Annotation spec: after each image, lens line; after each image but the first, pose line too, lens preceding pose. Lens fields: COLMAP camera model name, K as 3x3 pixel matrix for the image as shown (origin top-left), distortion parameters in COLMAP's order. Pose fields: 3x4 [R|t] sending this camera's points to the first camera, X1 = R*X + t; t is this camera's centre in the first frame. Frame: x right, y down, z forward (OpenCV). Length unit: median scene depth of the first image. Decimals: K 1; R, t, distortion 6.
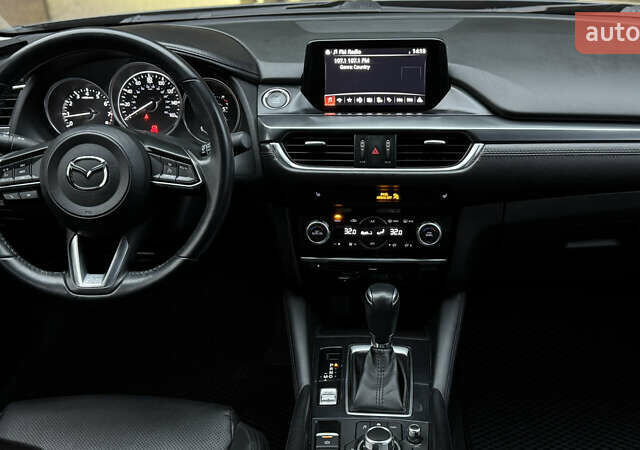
lens RADIAL K [[837.9, 0, 321.1], [0, 837.9, 225.0], [0, 0, 1]] dist [0.181351, 0.000000]
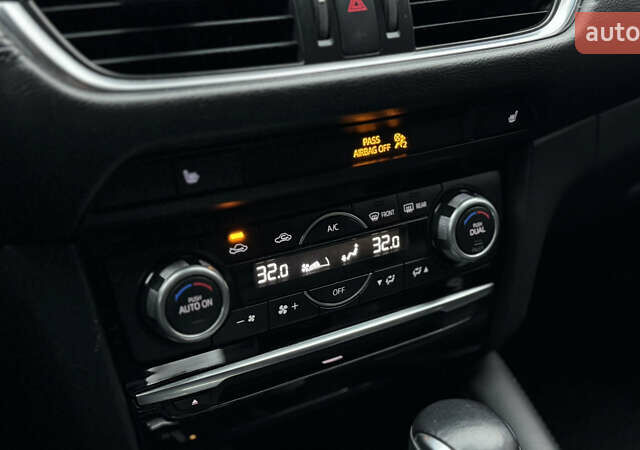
lens RADIAL K [[837.9, 0, 320.2], [0, 837.9, 226.0], [0, 0, 1]] dist [0.181351, 0.000000]
pose [[0.796814, -0.212768, 0.565524, -0.137383], [0.194444, 0.976456, 0.093405, -0.038571], [-0.572083, 0.035536, 0.819425, 0.736786]]
